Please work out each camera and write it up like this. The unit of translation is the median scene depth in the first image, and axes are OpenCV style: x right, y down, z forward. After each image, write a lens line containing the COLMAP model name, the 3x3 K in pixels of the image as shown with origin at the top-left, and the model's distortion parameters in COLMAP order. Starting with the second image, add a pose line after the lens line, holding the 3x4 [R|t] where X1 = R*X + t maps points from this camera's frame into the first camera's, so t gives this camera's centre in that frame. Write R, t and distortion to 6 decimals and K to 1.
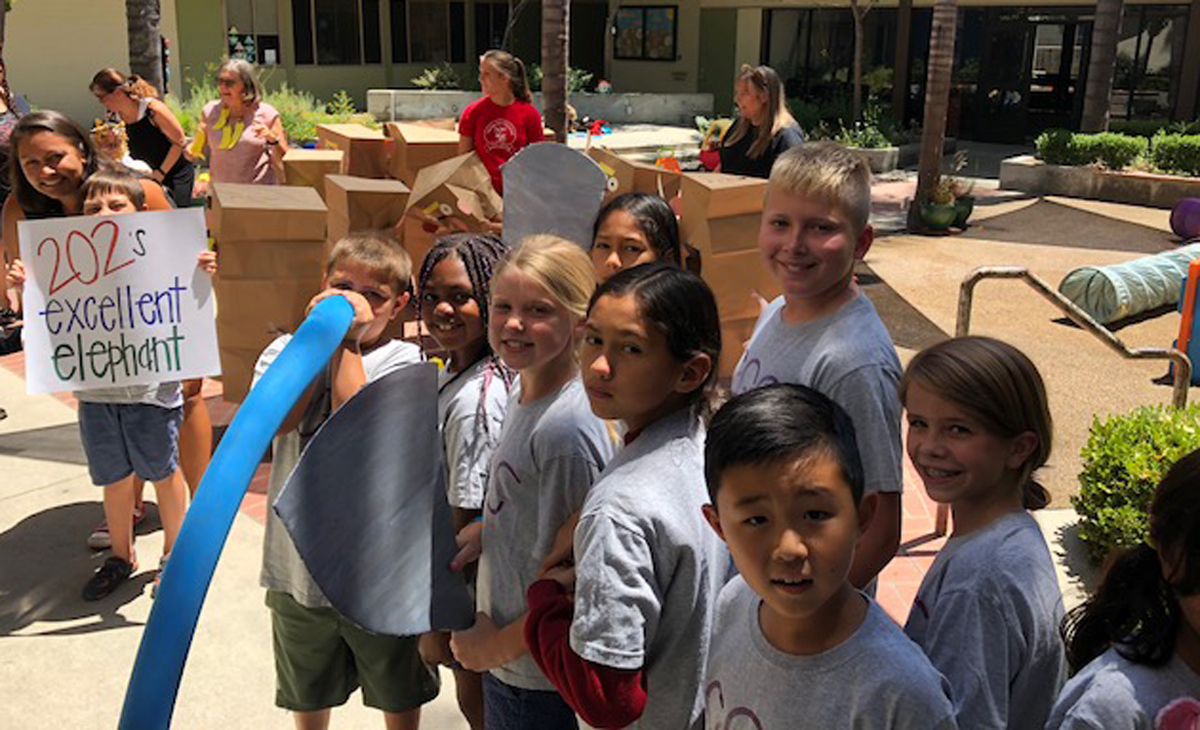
lens RADIAL K [[992.5, 0, 616.0], [0, 992.5, 285.2], [0, 0, 1]] dist [-0.000087, -0.005640]
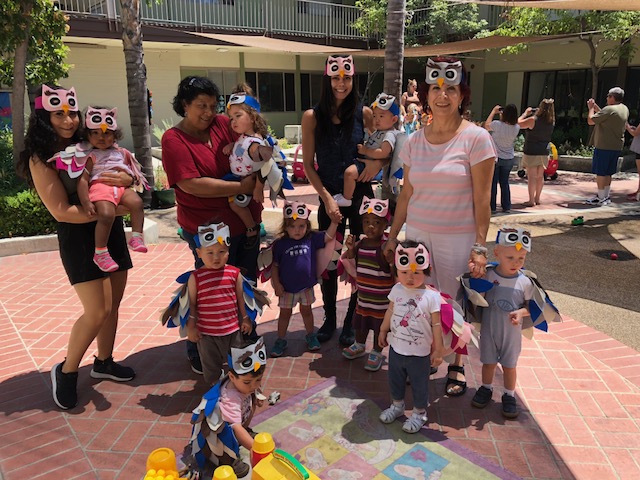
lens RADIAL K [[524.0, 0, 332.4], [0, 524.0, 239.2], [0, 0, 1]] dist [0.005996, -0.008295]
pose [[0.984168, 0.022911, -0.175750, -0.004260], [-0.020362, 0.999660, 0.016297, -0.015054], [0.176063, -0.012460, 0.984300, 0.113904]]
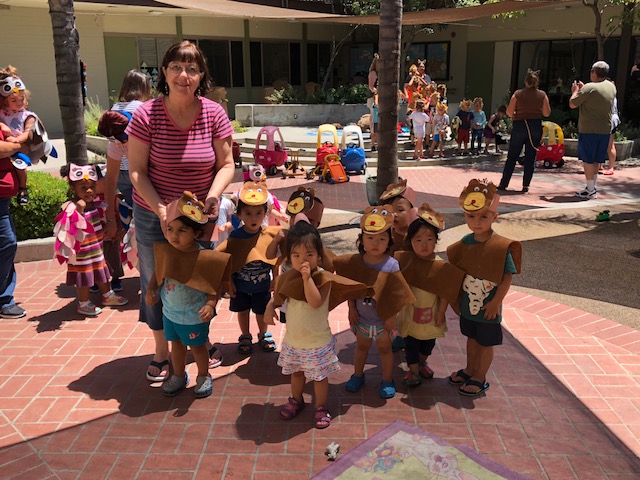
lens RADIAL K [[623.3, 0, 327.9], [0, 623.3, 240.7], [0, 0, 1]] dist [-0.000477, -0.001997]
pose [[0.995471, 0.003470, -0.095004, -0.031737], [-0.001724, 0.999828, 0.018458, -0.017409], [0.095051, -0.018210, 0.995306, 0.116971]]
